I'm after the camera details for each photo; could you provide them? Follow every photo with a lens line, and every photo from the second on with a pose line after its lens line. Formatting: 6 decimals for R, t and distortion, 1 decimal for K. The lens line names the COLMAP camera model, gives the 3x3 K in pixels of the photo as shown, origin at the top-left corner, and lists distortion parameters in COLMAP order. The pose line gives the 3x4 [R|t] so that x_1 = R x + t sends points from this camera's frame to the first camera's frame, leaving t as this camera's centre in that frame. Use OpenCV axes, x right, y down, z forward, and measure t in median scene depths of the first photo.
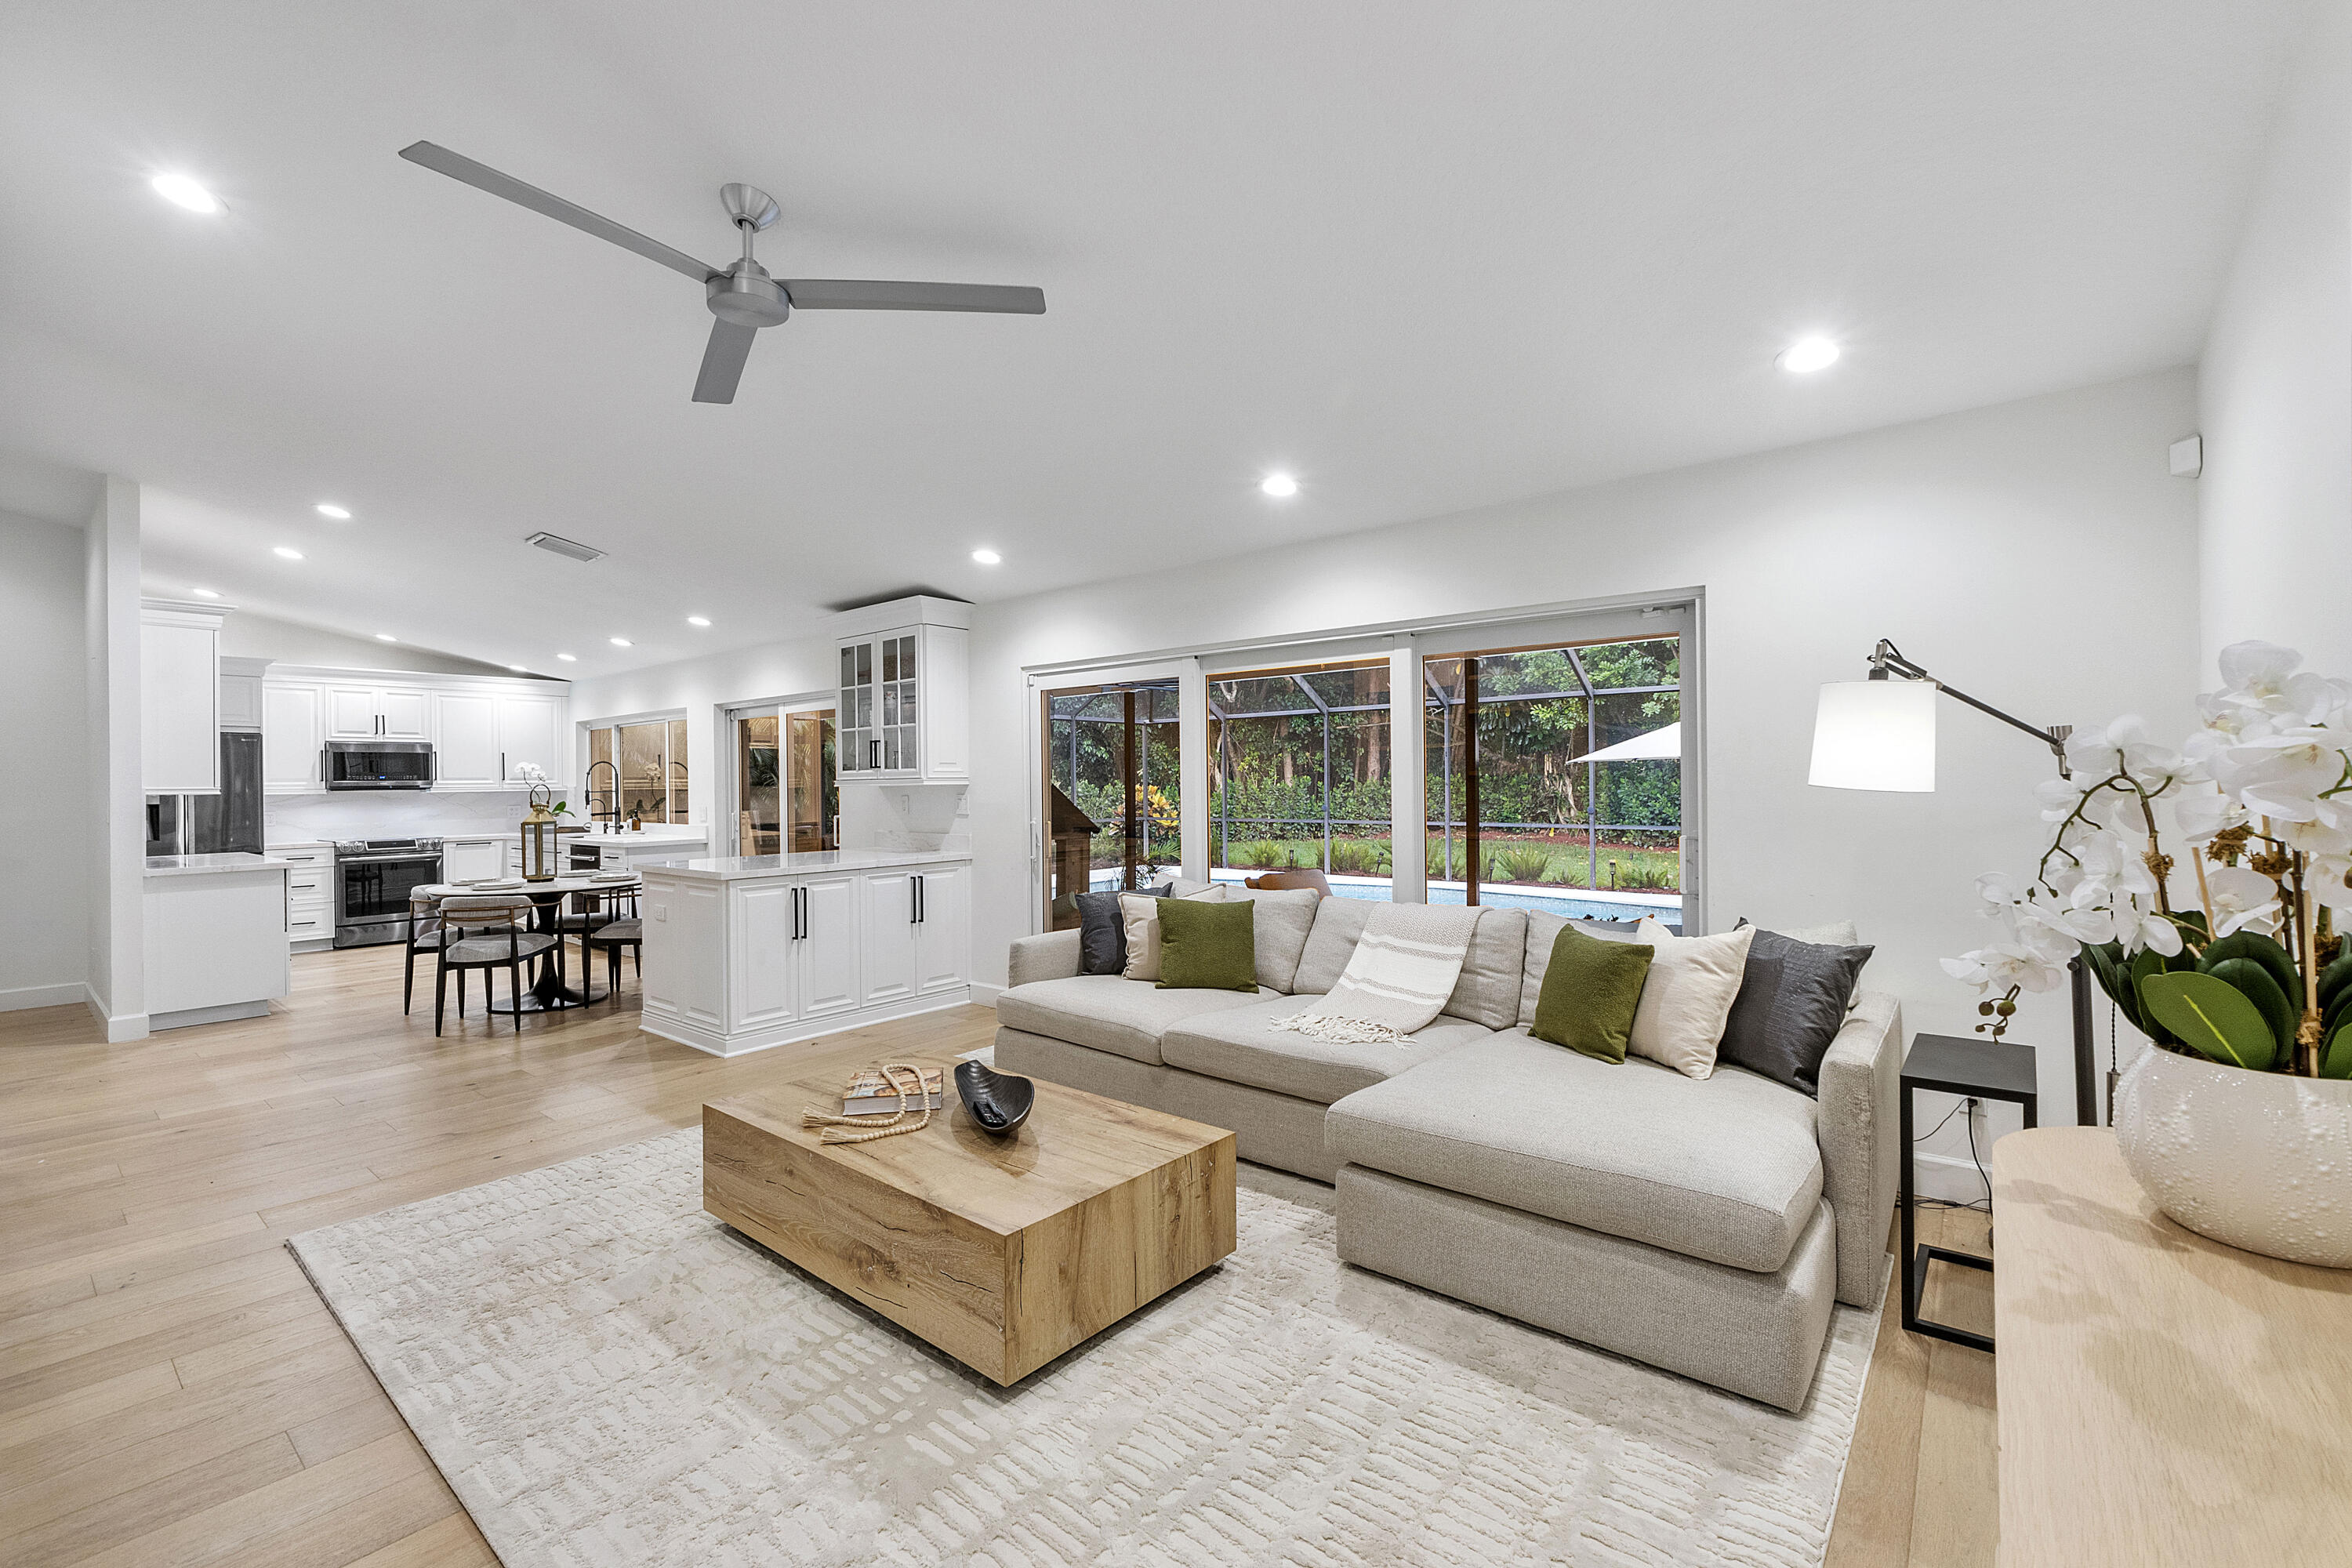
lens RADIAL K [[1006.7, 0, 1177.3], [0, 1006.7, 775.7], [0, 0, 1]] dist [-0.004057, 0.000080]
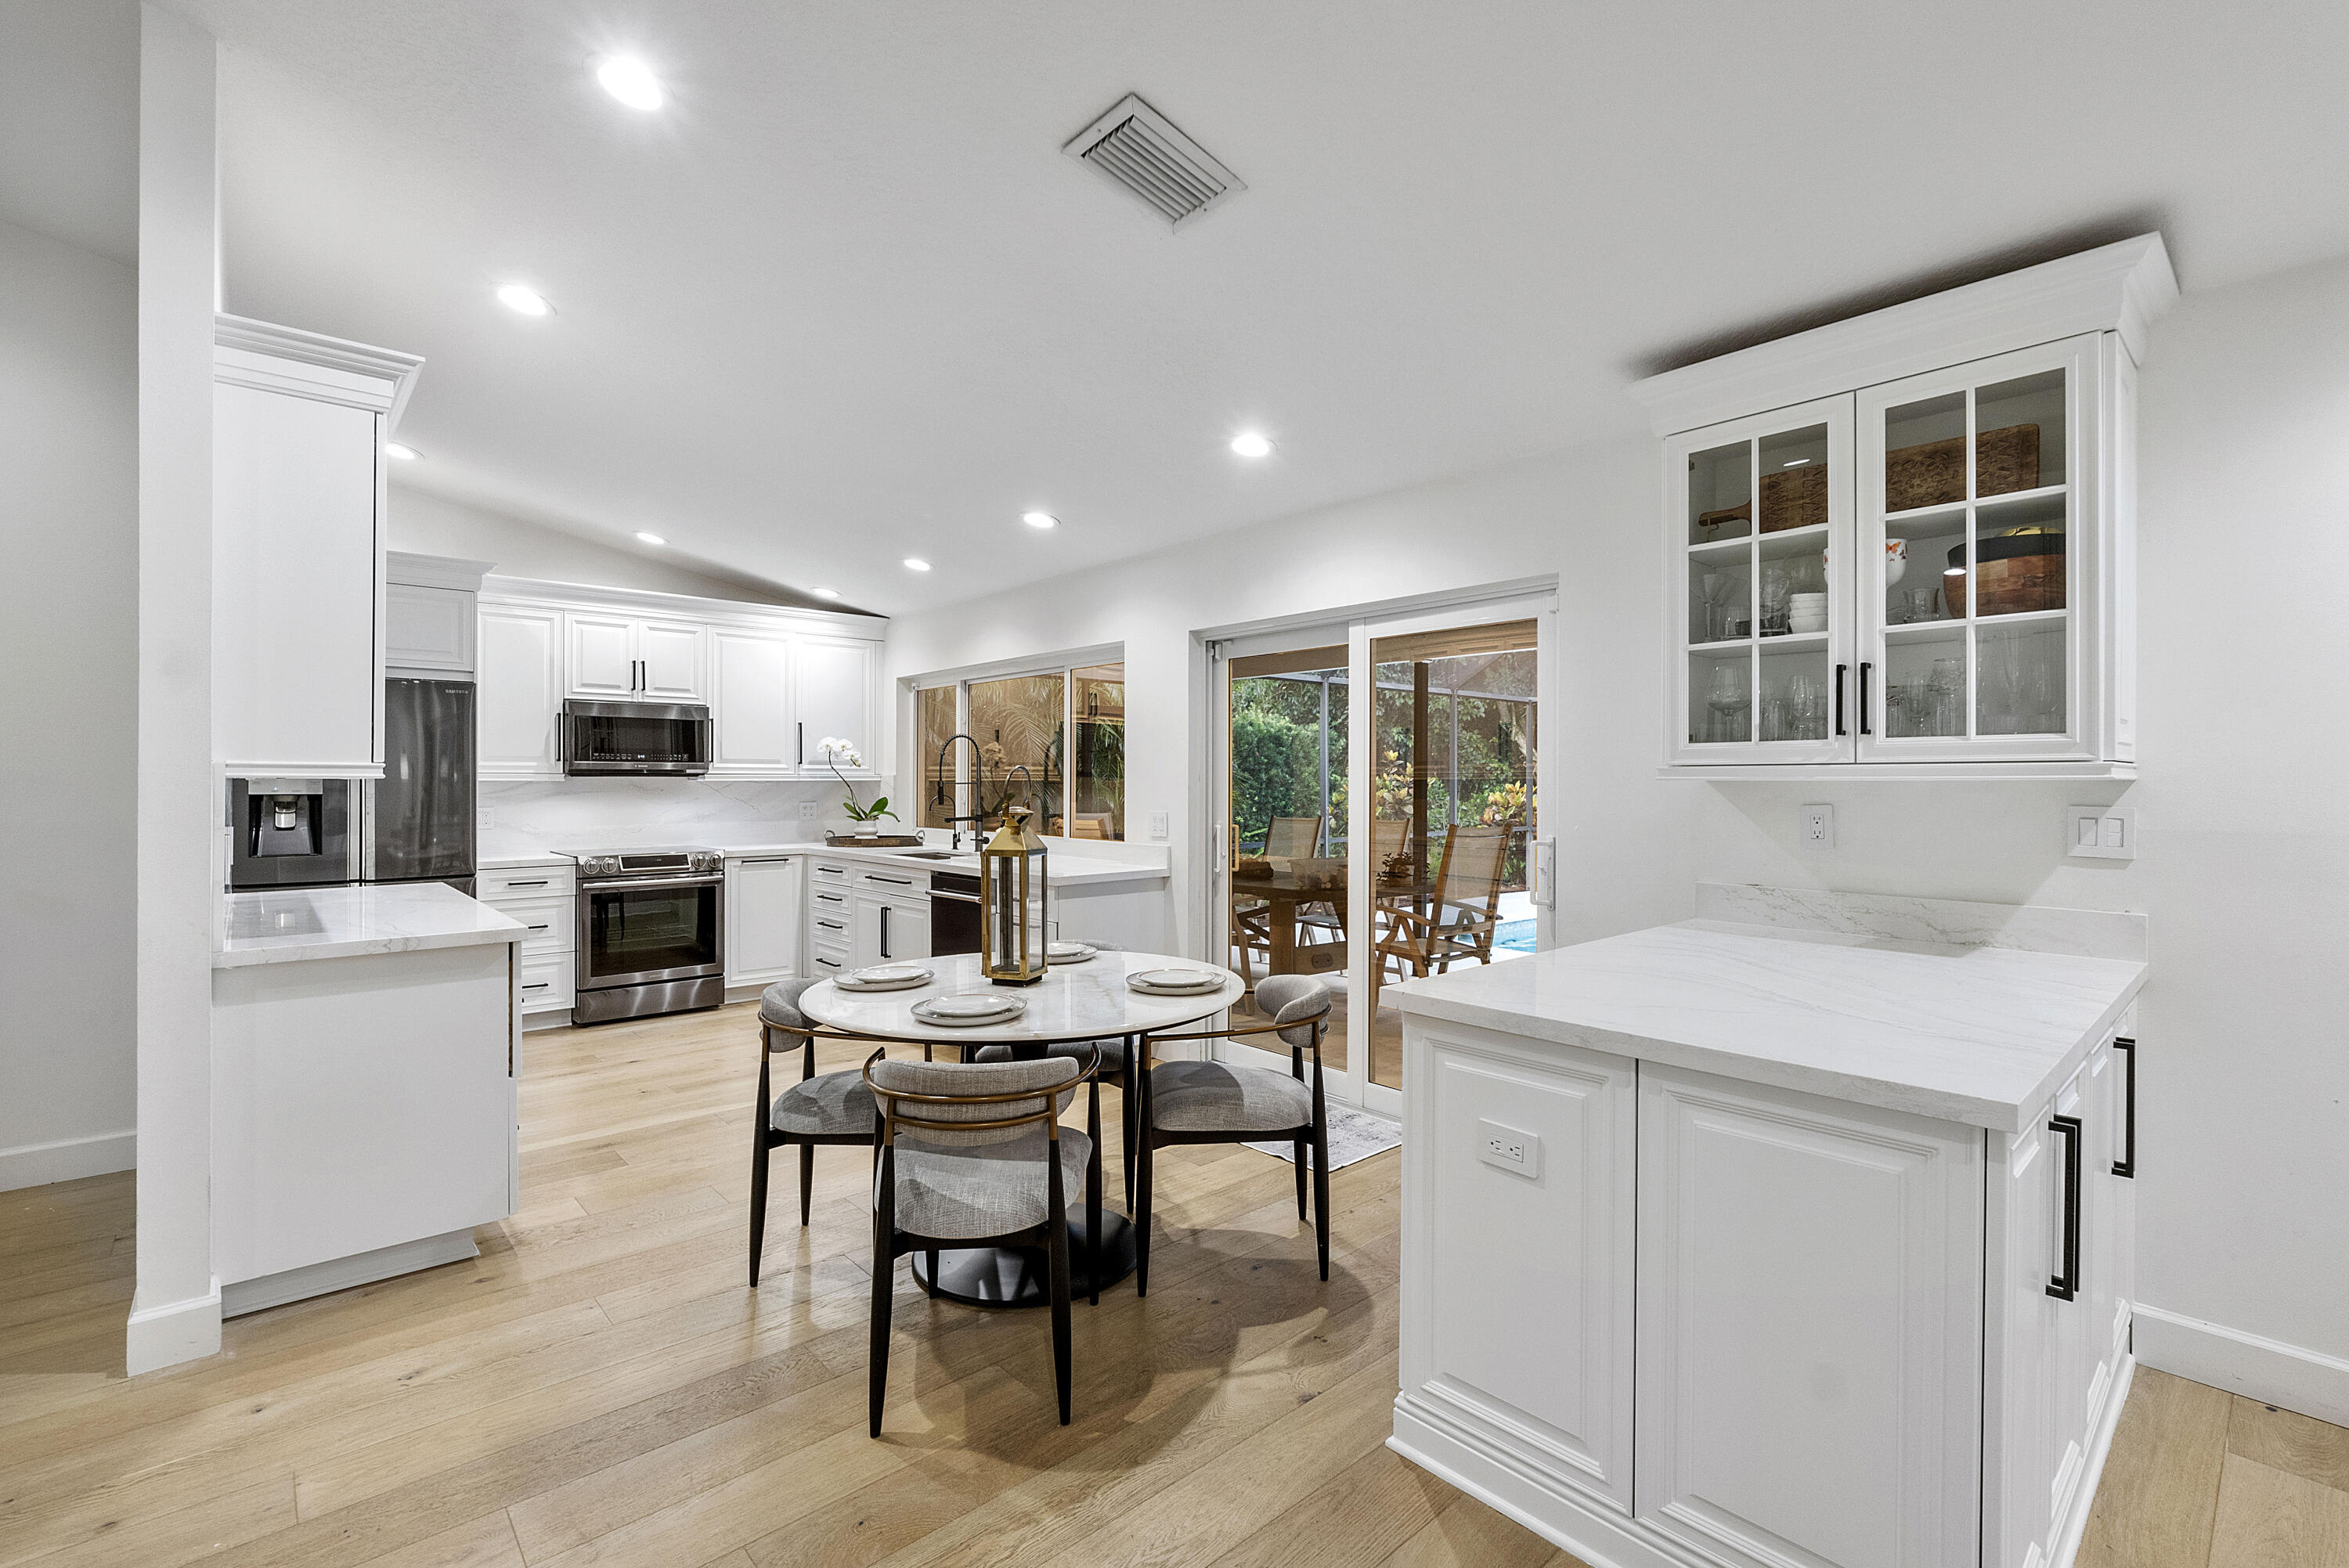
lens RADIAL K [[1005.3, 0, 1154.8], [0, 1005.3, 774.4], [0, 0, 1]] dist [-0.004057, 0.000080]
pose [[0.988719, 0.012364, -0.149268, -0.383604], [-0.012083, 0.999923, 0.002788, 0.007769], [0.149291, -0.000952, 0.988793, 0.427328]]
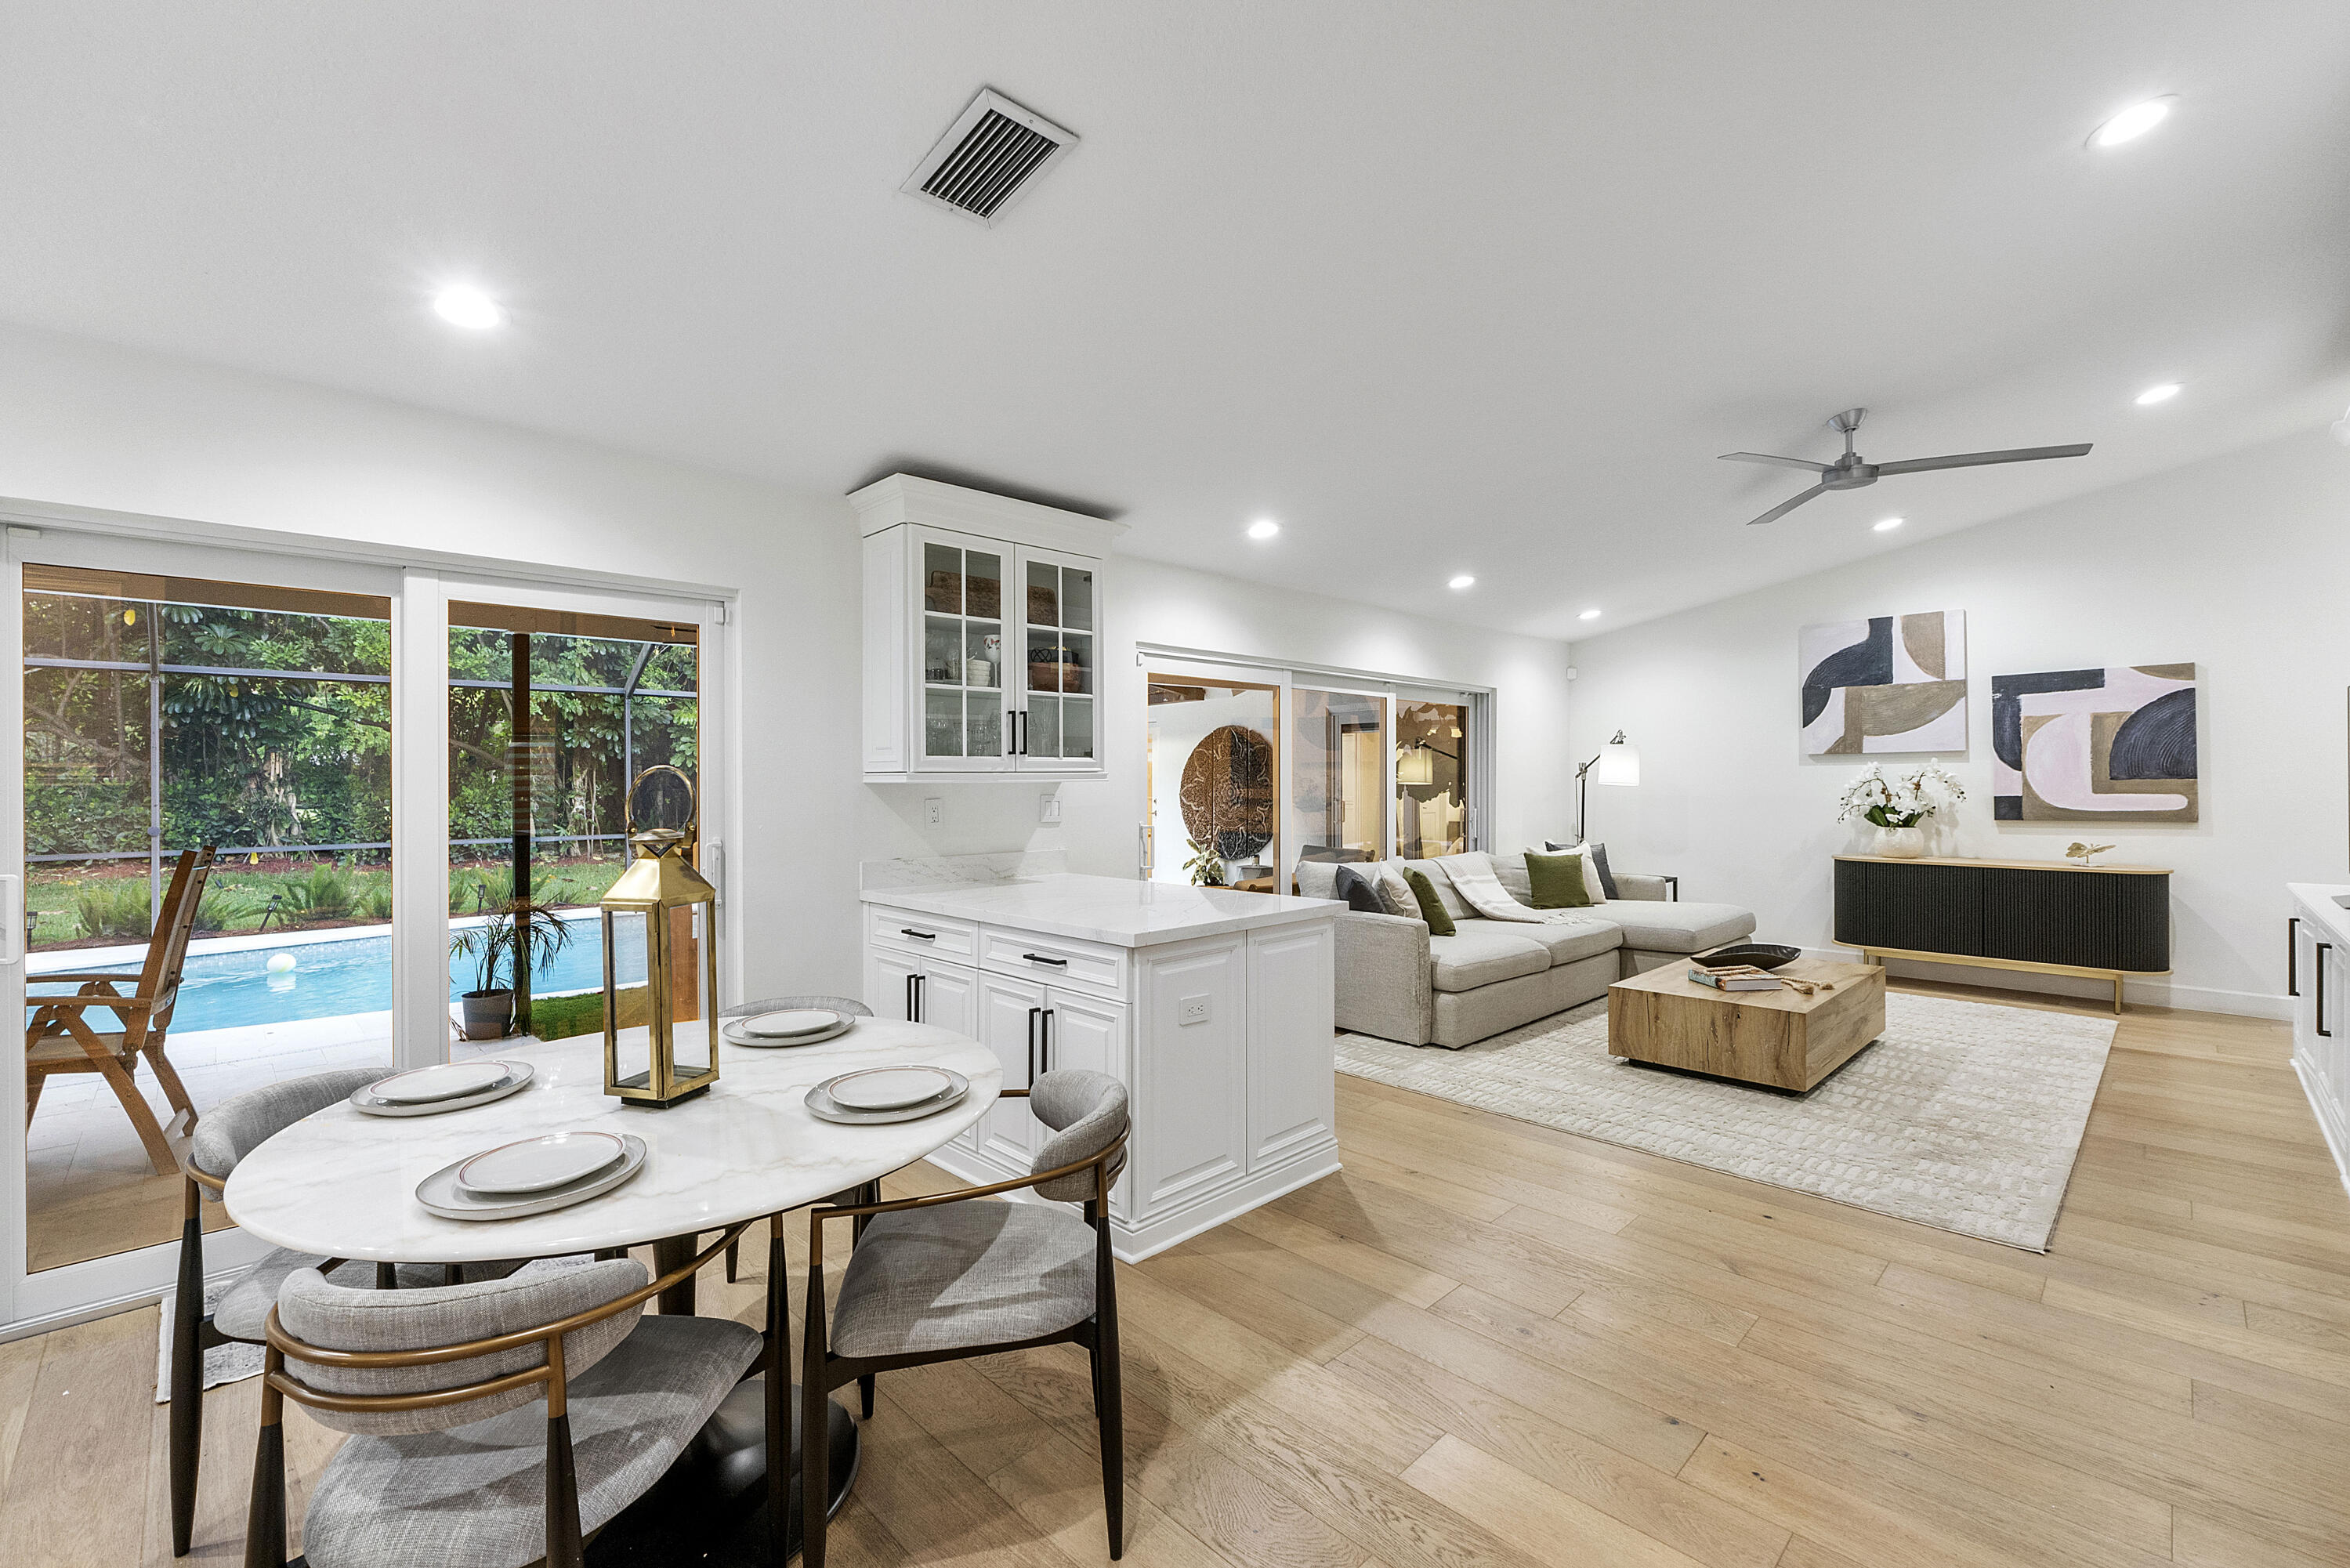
lens RADIAL K [[1005.9, 0, 1180.4], [0, 1005.9, 778.1], [0, 0, 1]] dist [-0.004057, 0.000080]
pose [[0.098595, 0.011404, 0.995062, -0.694460], [-0.002447, 0.999934, -0.011217, 0.010790], [-0.995125, -0.001329, 0.098617, 0.624670]]
